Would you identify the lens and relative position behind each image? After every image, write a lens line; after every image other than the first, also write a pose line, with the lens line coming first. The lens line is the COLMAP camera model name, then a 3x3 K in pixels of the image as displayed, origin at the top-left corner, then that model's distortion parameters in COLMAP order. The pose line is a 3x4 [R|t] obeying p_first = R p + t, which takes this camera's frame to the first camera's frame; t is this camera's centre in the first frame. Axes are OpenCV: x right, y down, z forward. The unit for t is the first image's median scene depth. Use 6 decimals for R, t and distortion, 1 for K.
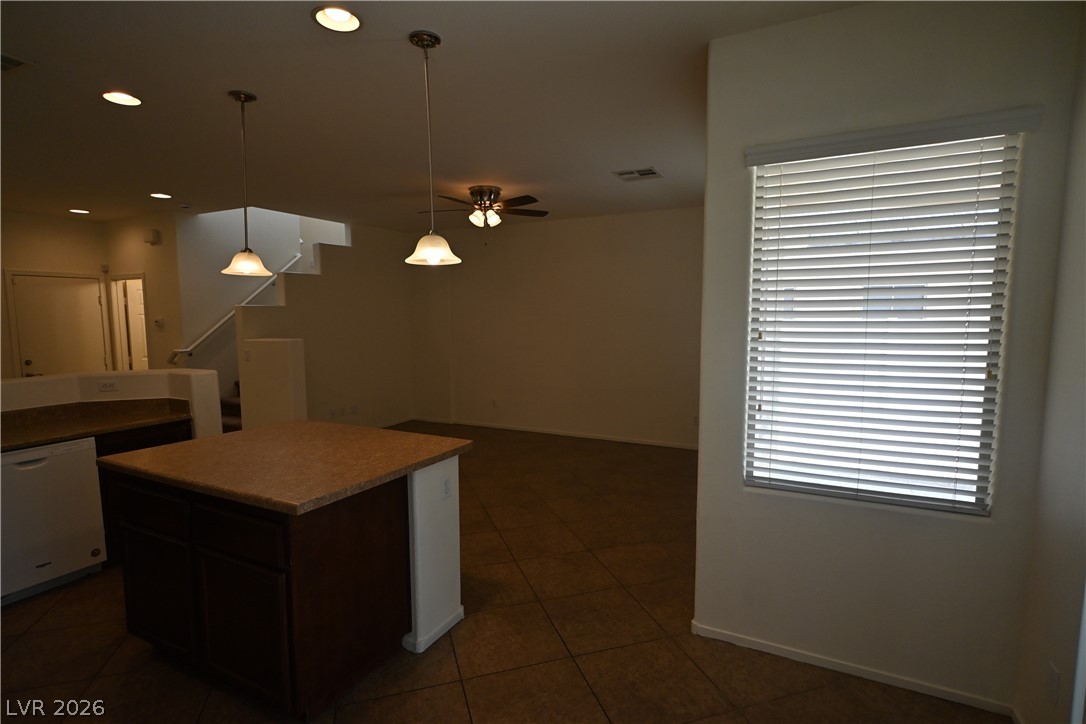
lens RADIAL K [[536.2, 0, 544.4], [0, 536.2, 365.7], [0, 0, 1]] dist [-0.006253, 0.001232]
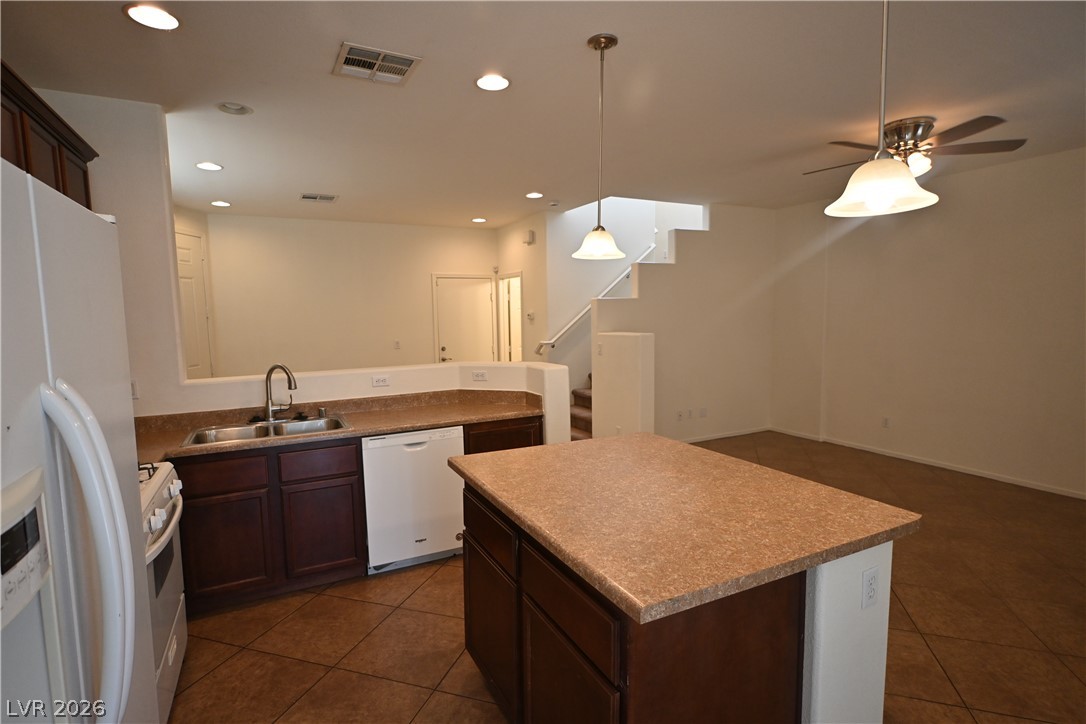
lens RADIAL K [[536.2, 0, 542.4], [0, 536.2, 363.9], [0, 0, 1]] dist [-0.006253, 0.001232]
pose [[0.812154, 0.048886, -0.581392, -0.090414], [-0.043764, 0.998781, 0.022847, -0.013185], [0.581799, 0.006889, 0.813303, 0.185437]]
